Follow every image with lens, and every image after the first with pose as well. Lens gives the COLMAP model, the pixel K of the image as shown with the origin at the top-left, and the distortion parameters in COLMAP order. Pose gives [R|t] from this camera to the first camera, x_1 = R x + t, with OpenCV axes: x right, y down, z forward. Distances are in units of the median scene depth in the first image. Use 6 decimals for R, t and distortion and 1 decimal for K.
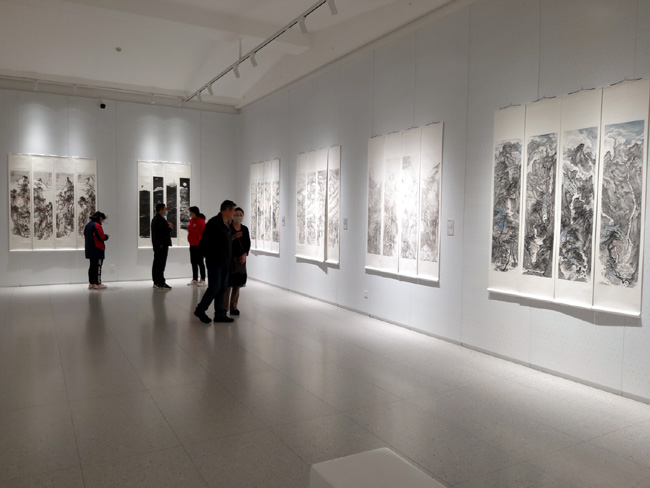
lens RADIAL K [[511.4, 0, 323.2], [0, 511.4, 247.6], [0, 0, 1]] dist [0.051736, -0.086709]
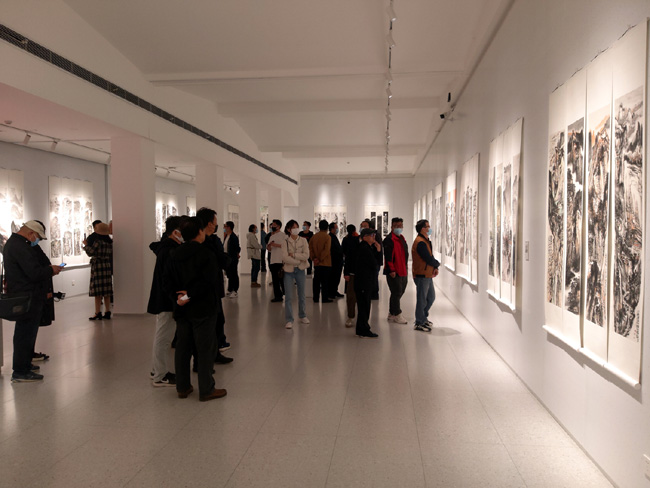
lens RADIAL K [[511.4, 0, 322.3], [0, 511.4, 247.3], [0, 0, 1]] dist [0.051736, -0.086709]
pose [[0.811282, 0.005505, -0.584630, 1.189429], [-0.021282, 0.999571, -0.020120, 0.089554], [0.584268, 0.028765, 0.811051, -1.332598]]
